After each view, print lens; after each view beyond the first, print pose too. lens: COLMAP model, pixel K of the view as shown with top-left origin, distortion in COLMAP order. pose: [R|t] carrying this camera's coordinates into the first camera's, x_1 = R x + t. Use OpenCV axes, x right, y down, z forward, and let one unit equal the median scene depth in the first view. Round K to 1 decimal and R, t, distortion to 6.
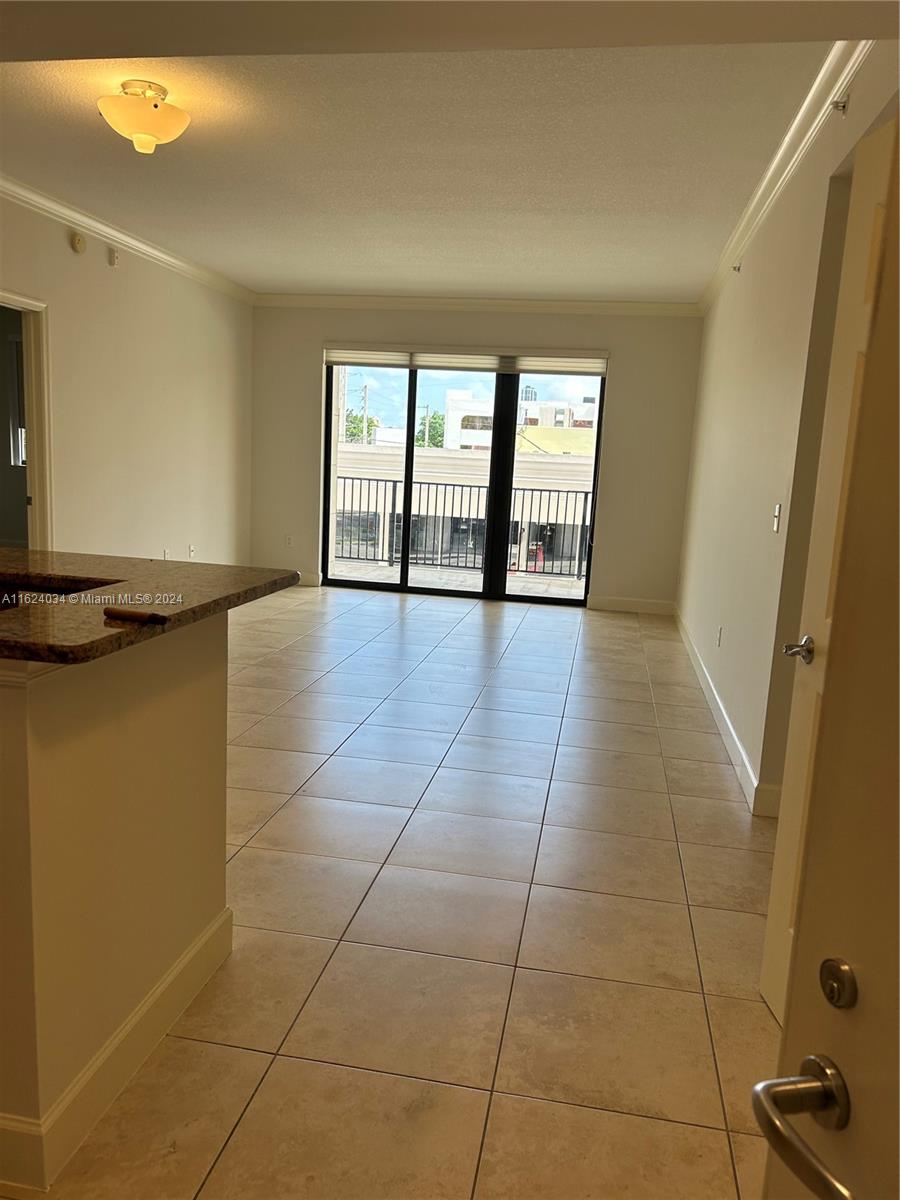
lens RADIAL K [[904.4, 0, 450.8], [0, 904.4, 599.1], [0, 0, 1]] dist [0.030219, -0.042170]
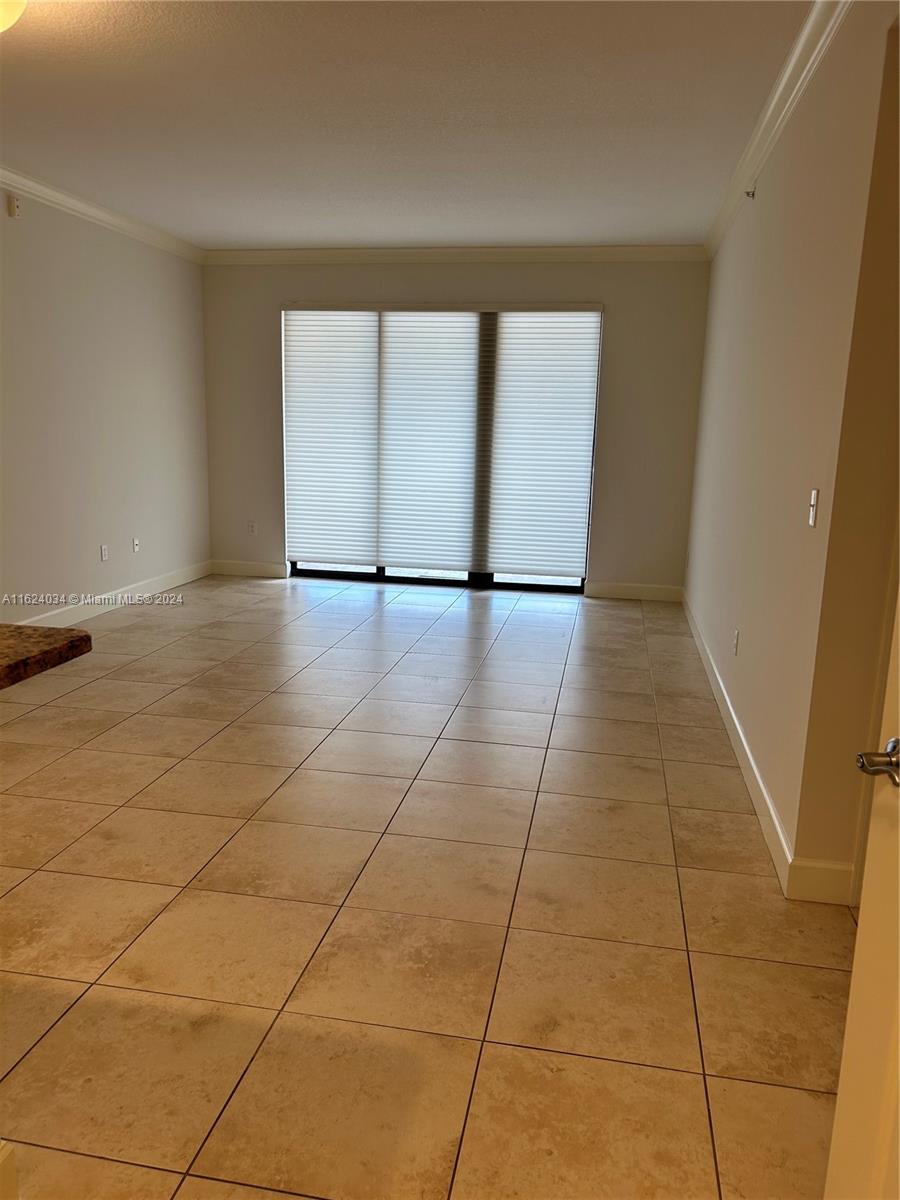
lens RADIAL K [[904.4, 0, 446.9], [0, 904.4, 603.4], [0, 0, 1]] dist [0.030219, -0.042170]
pose [[0.999600, -0.024245, -0.014547, 0.042778], [0.024797, 0.998928, 0.039097, -0.032197], [0.013584, -0.039443, 0.999130, 0.161581]]
